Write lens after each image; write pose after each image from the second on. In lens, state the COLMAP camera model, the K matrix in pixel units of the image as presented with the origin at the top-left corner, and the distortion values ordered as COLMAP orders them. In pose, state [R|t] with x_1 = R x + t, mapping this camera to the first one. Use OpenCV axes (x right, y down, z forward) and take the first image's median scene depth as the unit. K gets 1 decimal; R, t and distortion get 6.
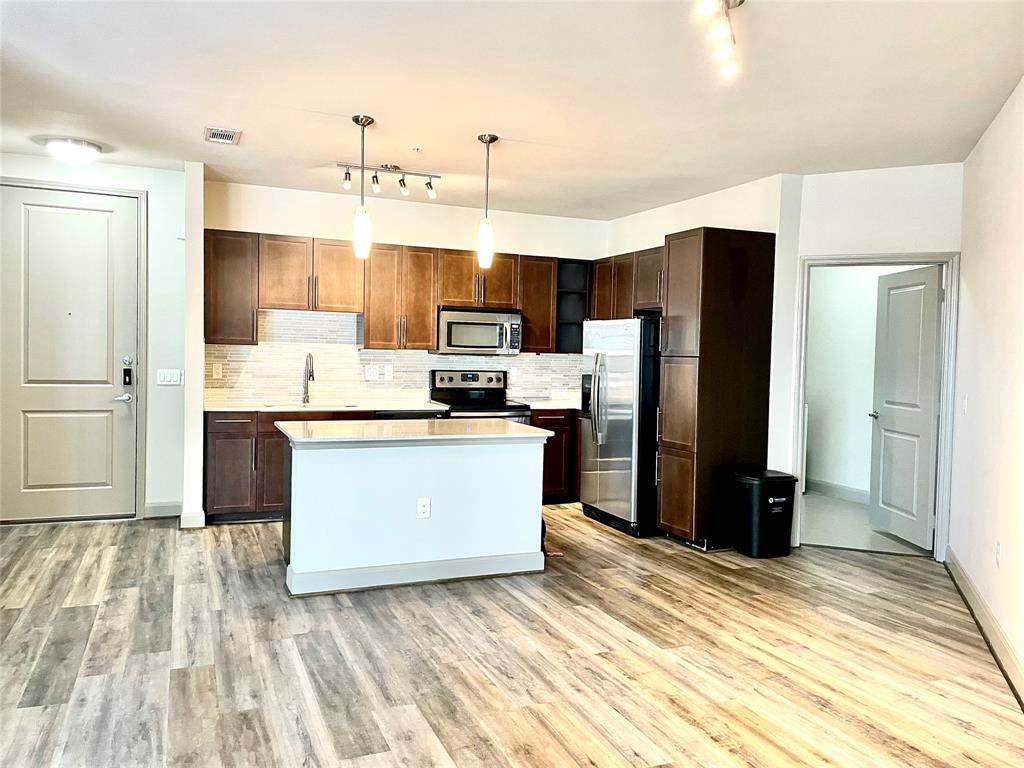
lens RADIAL K [[778.2, 0, 504.9], [0, 778.2, 382.2], [0, 0, 1]] dist [0.059947, -0.062945]
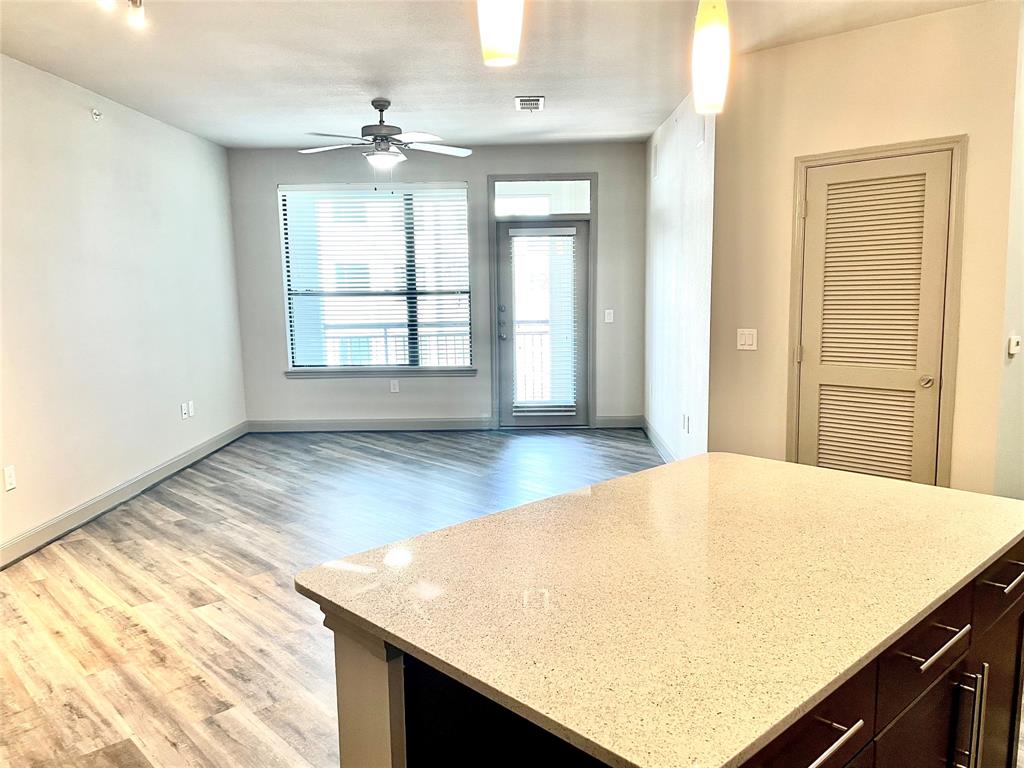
lens RADIAL K [[778.2, 0, 508.9], [0, 778.2, 389.3], [0, 0, 1]] dist [0.059947, -0.062945]
pose [[-0.934701, 0.040697, -0.353096, 0.080223], [-0.019097, 0.986238, 0.164225, -0.058355], [0.354921, 0.160245, -0.921061, 1.142601]]
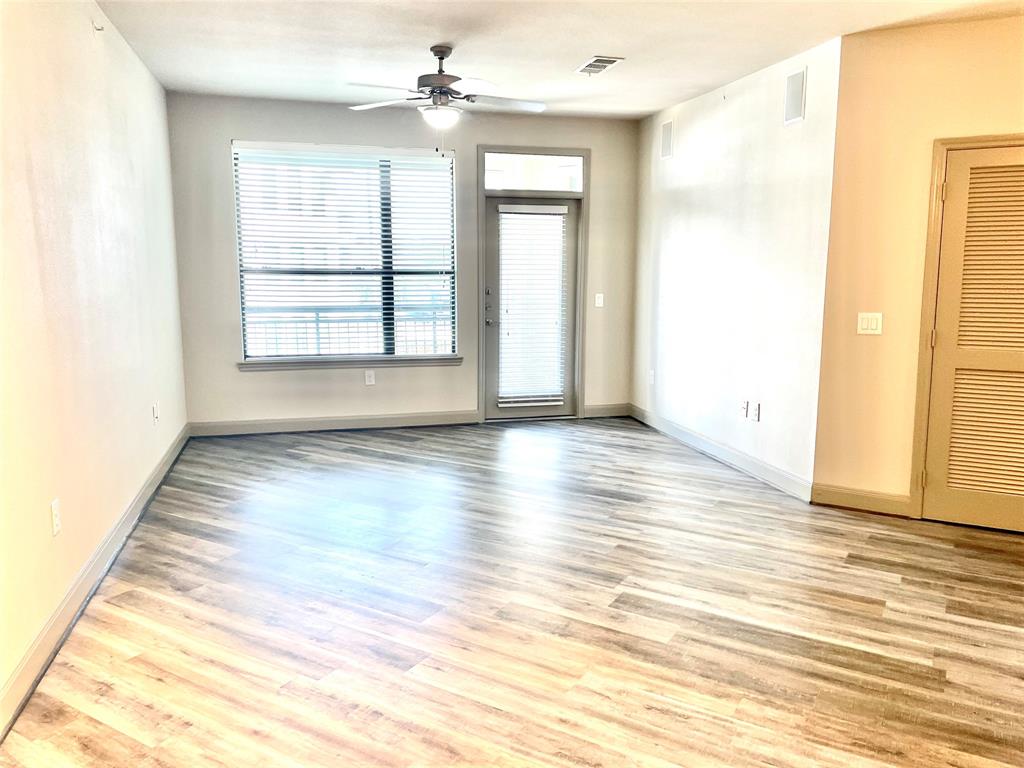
lens RADIAL K [[778.2, 0, 508.4], [0, 778.2, 375.9], [0, 0, 1]] dist [0.059947, -0.062945]
pose [[-0.800498, 0.057157, -0.596604, 0.336108], [-0.045392, 0.986801, 0.155445, -0.035070], [0.597615, 0.151515, -0.787337, 0.885050]]
